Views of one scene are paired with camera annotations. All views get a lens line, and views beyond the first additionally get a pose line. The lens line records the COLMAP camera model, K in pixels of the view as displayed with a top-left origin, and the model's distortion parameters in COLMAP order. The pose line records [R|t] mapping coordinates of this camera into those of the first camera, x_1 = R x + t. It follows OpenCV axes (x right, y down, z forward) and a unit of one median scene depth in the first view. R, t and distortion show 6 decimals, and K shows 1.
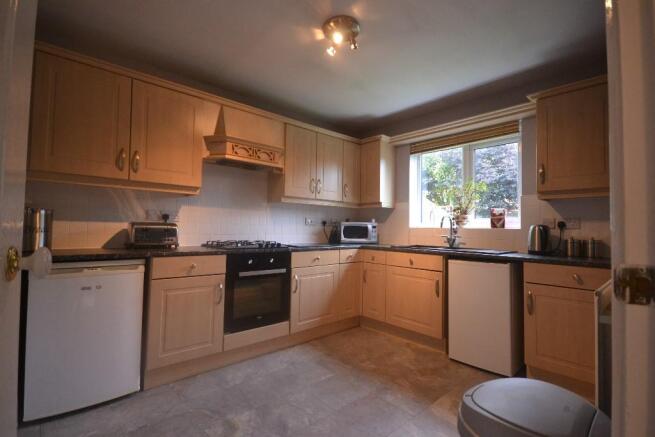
lens RADIAL K [[308.9, 0, 327.5], [0, 308.9, 218.5], [0, 0, 1]] dist [0.001262, 0.000213]
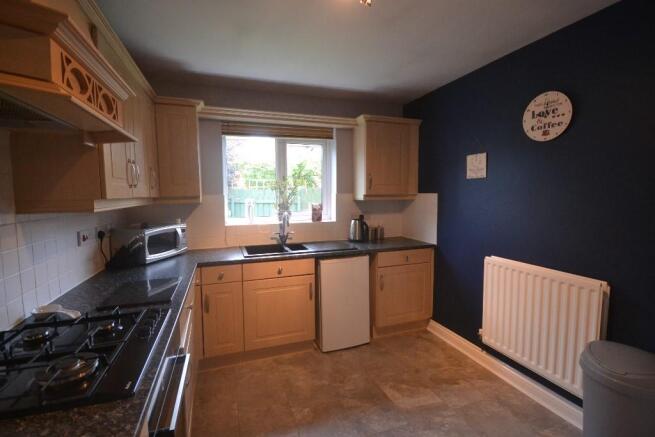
lens RADIAL K [[289.1, 0, 327.5], [0, 289.1, 218.5], [0, 0, 1]] dist [0.001348, -0.000018]
pose [[0.393870, -0.097842, 0.913944, -0.423166], [-0.014239, 0.993550, 0.112500, -0.104224], [-0.919056, -0.057325, 0.389936, 0.582877]]
